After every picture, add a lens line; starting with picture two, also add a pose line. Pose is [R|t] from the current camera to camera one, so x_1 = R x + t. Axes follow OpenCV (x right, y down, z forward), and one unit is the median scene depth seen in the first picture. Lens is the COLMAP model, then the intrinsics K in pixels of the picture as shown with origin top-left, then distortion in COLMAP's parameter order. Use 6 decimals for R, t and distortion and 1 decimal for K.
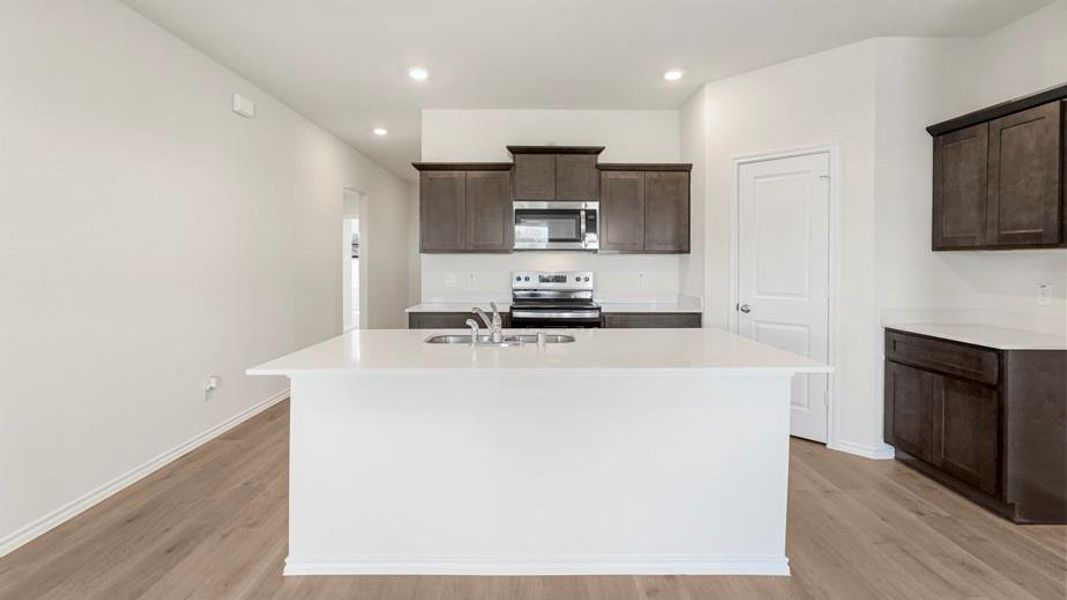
lens RADIAL K [[467.5, 0, 536.7], [0, 467.5, 290.6], [0, 0, 1]] dist [-0.000846, 0.000140]
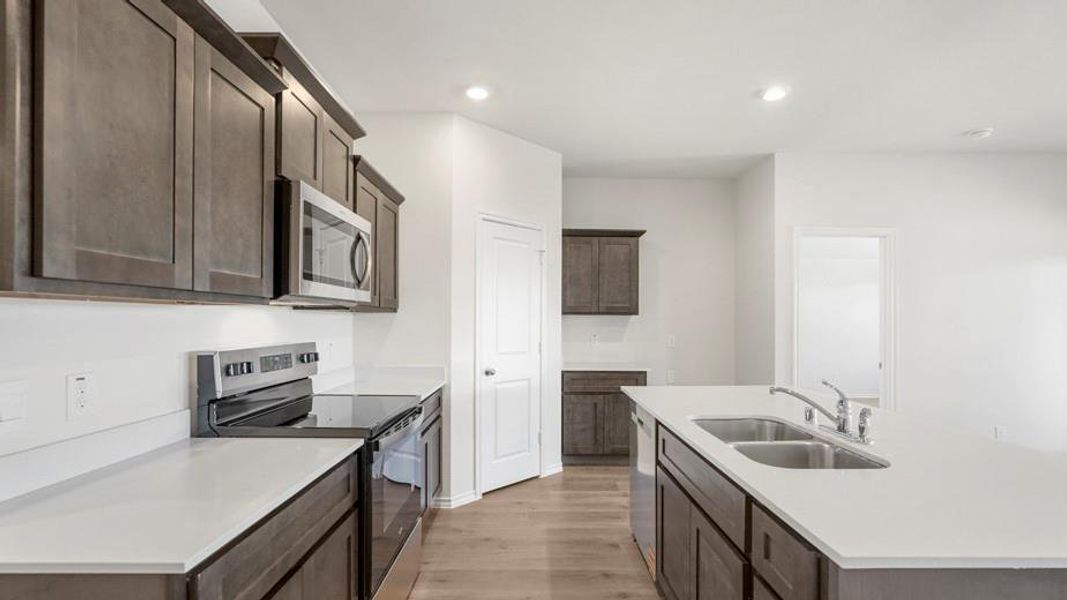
lens RADIAL K [[478.6, 0, 534.7], [0, 478.6, 332.1], [0, 0, 1]] dist [-0.000468, 0.000009]
pose [[0.002449, -0.027482, 0.999619, -0.497143], [0.063169, 0.997630, 0.027273, -0.059160], [-0.998000, 0.063078, 0.004180, 0.841682]]
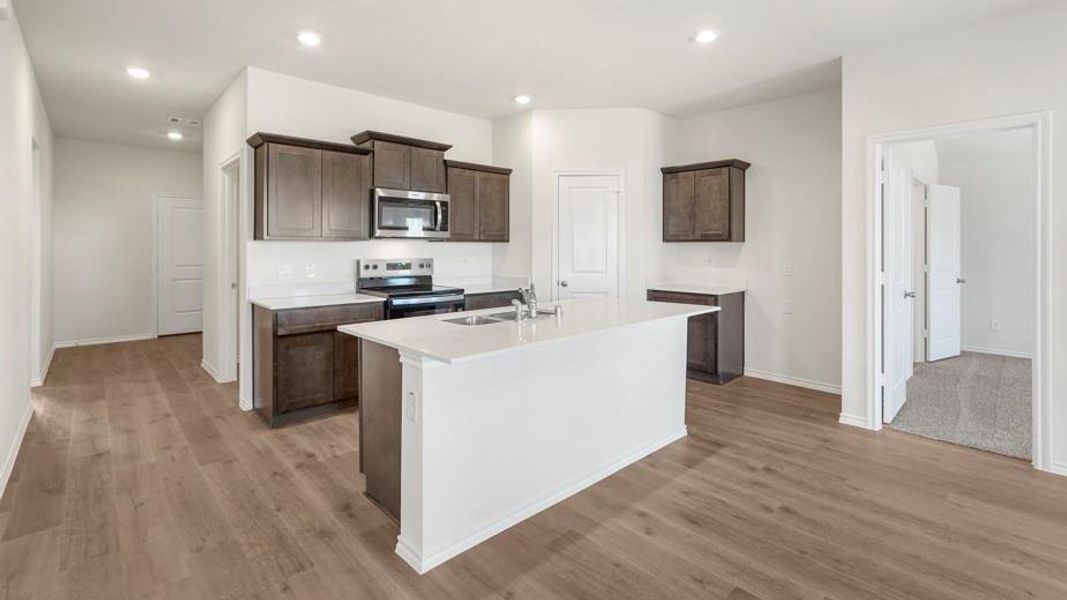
lens RADIAL K [[474.0, 0, 542.7], [0, 474.0, 266.1], [0, 0, 1]] dist [-0.000129, 0.000405]
pose [[0.731571, -0.027940, 0.681193, -0.497183], [0.045102, 0.998954, -0.007465, -0.004231], [-0.680272, 0.036184, 0.732066, 0.042831]]
